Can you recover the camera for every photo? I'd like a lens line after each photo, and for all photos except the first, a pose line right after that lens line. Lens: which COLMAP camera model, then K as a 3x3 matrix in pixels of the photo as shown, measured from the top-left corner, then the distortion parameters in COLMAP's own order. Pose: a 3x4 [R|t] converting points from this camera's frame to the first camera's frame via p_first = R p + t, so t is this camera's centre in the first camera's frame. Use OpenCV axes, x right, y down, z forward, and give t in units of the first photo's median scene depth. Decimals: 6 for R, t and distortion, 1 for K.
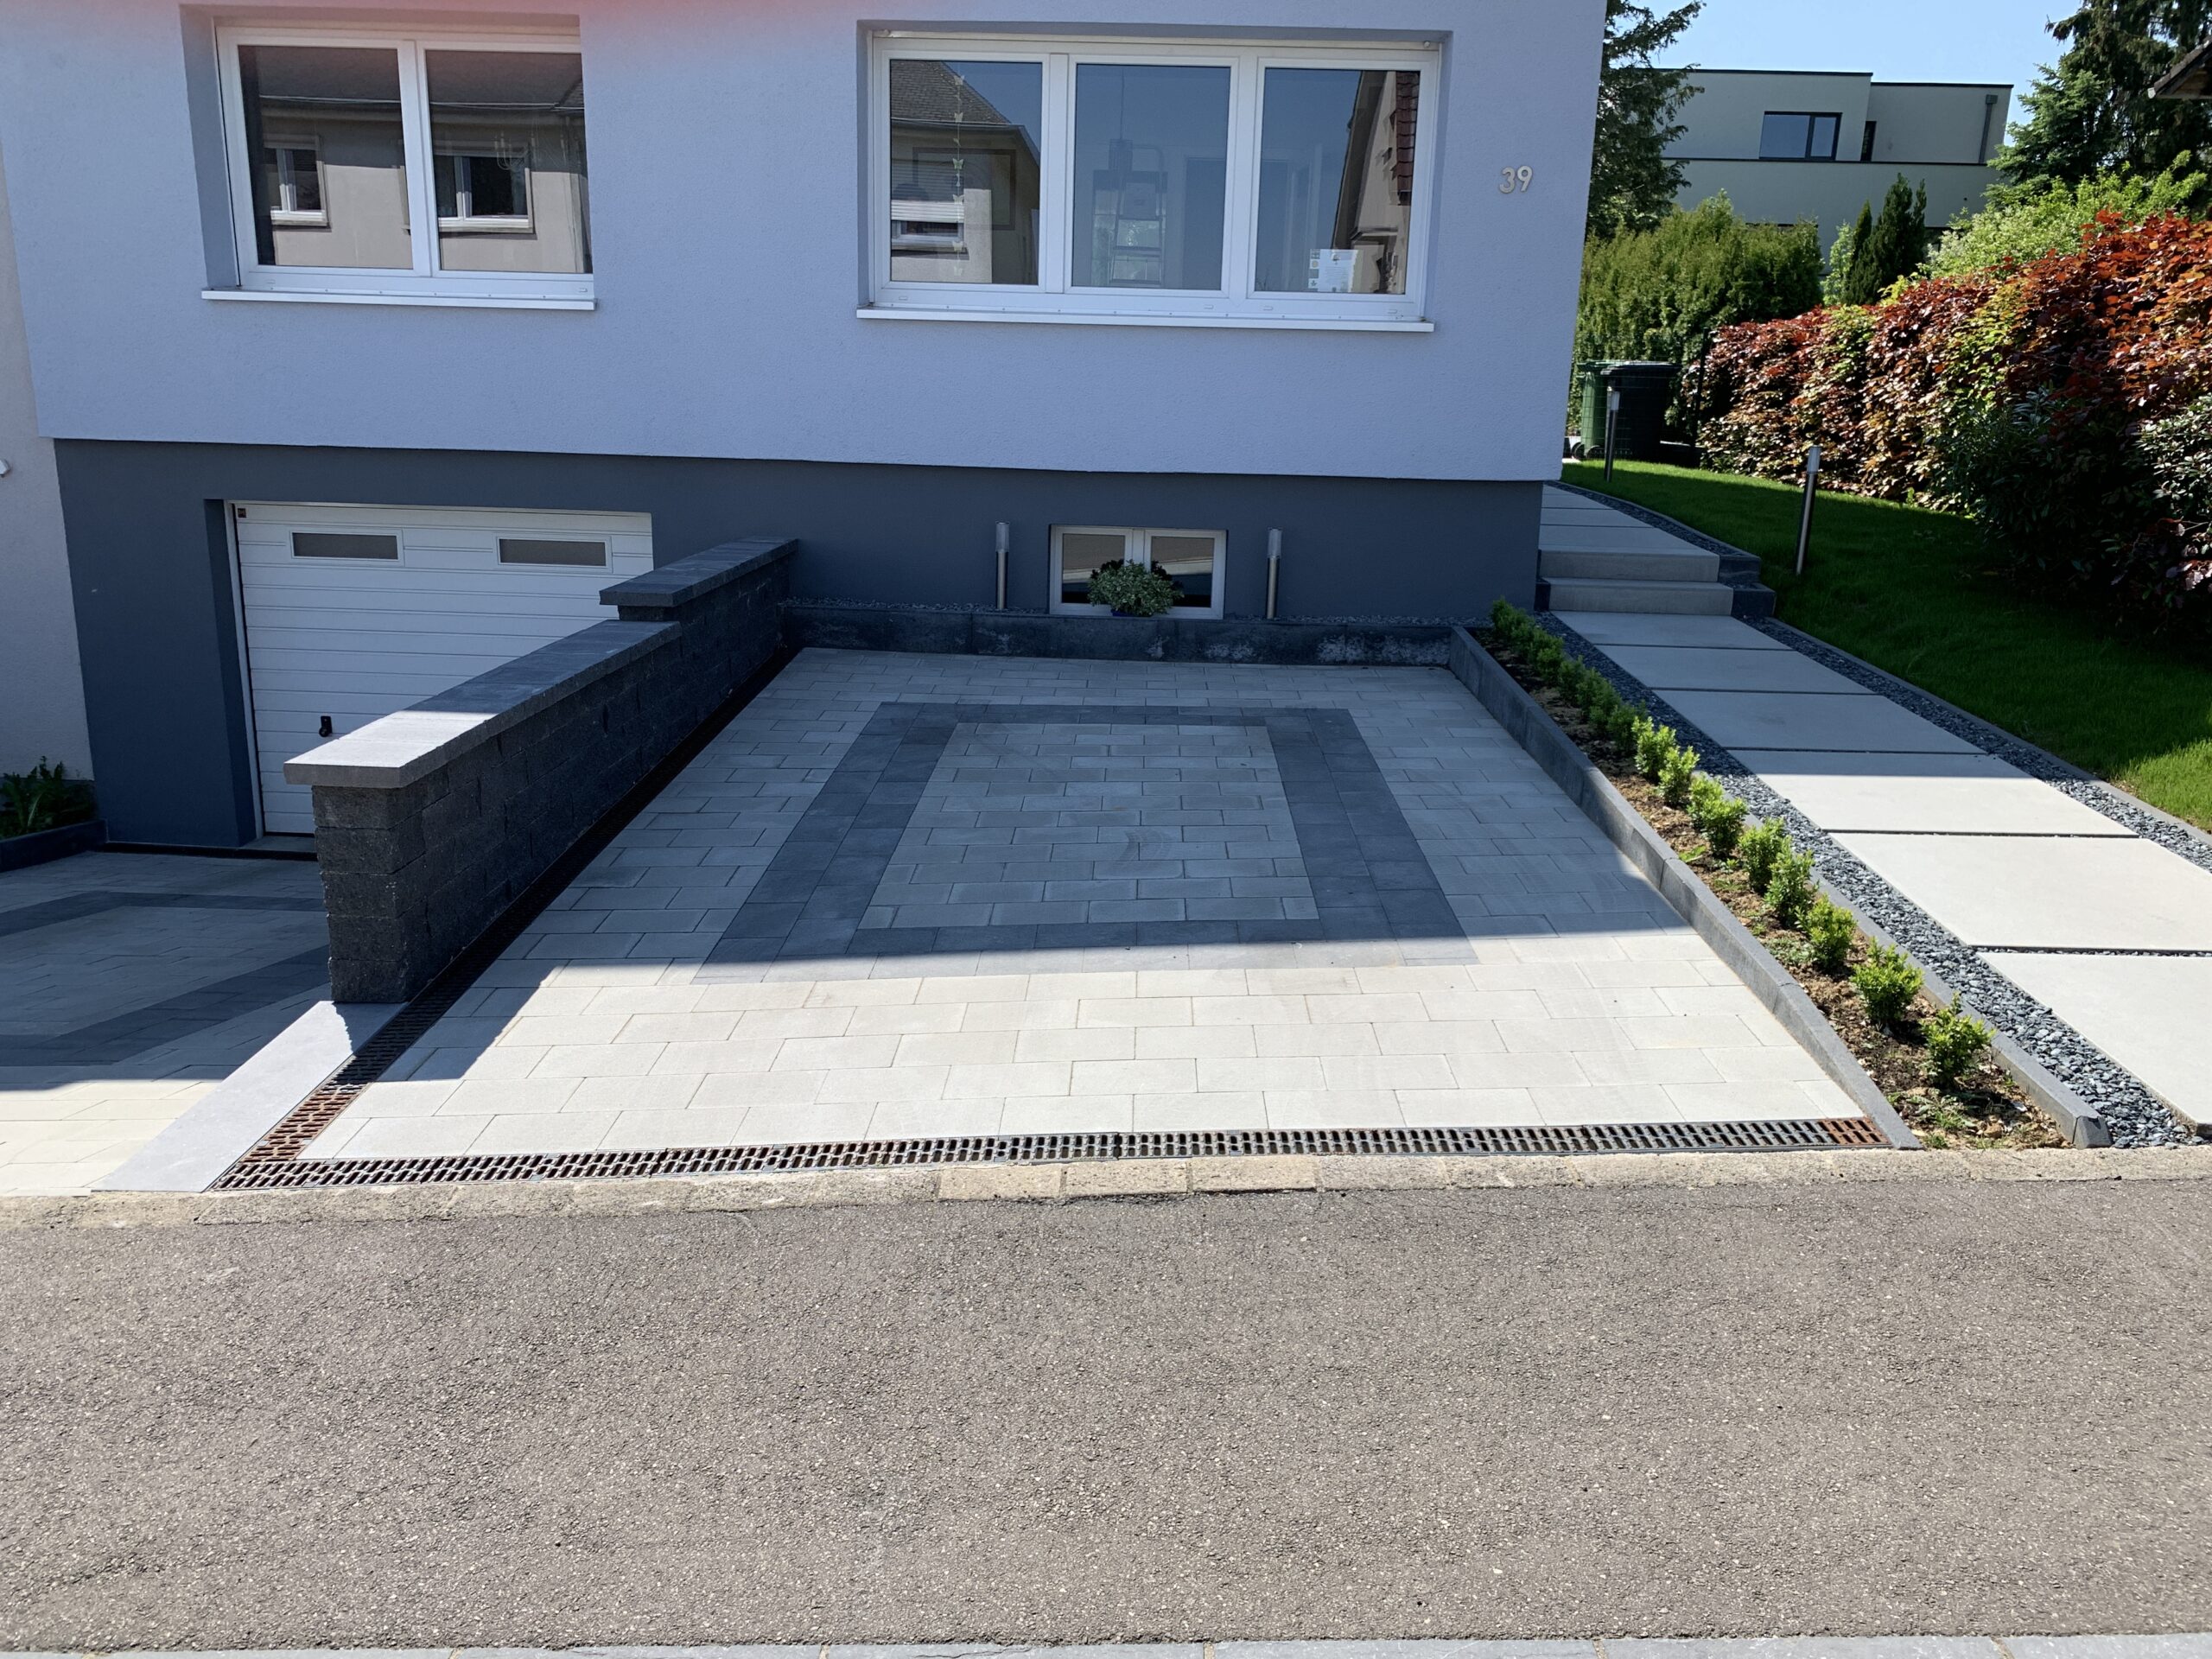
lens RADIAL K [[1657.8, 0, 1108.9], [0, 1657.8, 831.7], [0, 0, 1]] dist [0.050418, -0.053184]
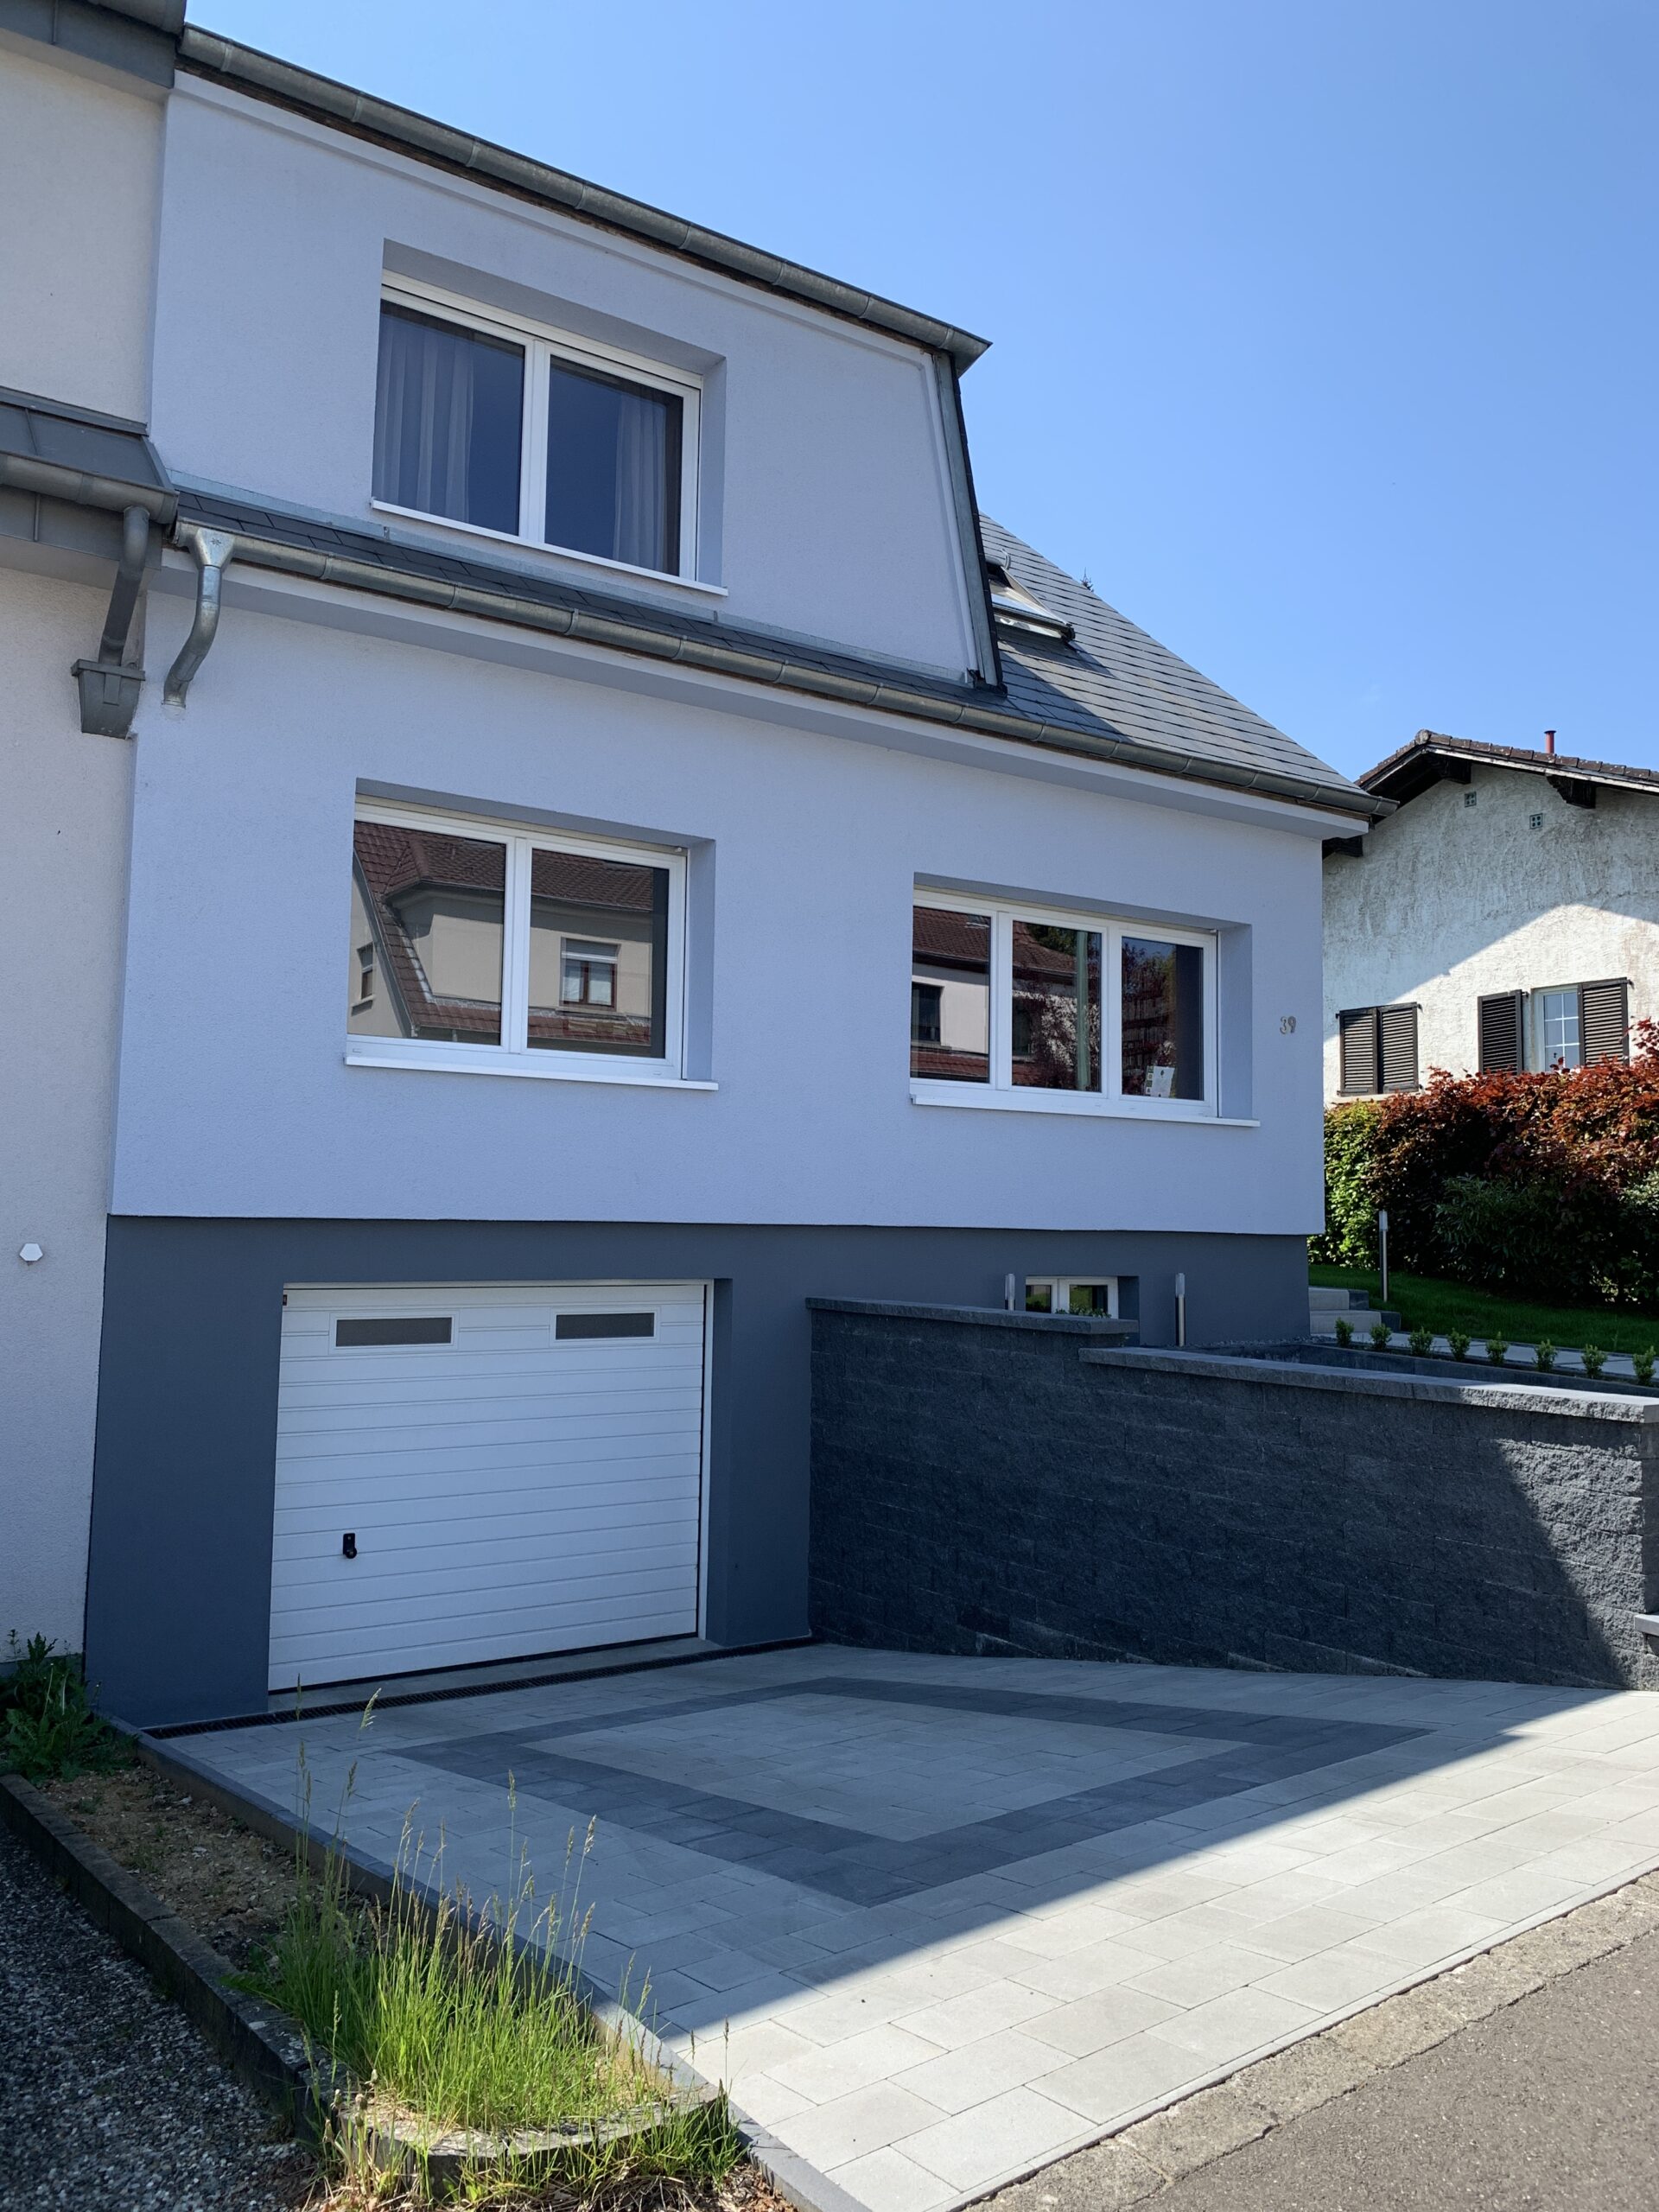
lens RADIAL K [[1685.7, 0, 816.3], [0, 1685.7, 1087.1], [0, 0, 1]] dist [0.033231, -0.018254]
pose [[0.801872, 0.037670, 0.596308, -0.558686], [0.161026, 0.947459, -0.276390, -0.004973], [-0.575389, 0.317651, 0.753675, 0.098179]]
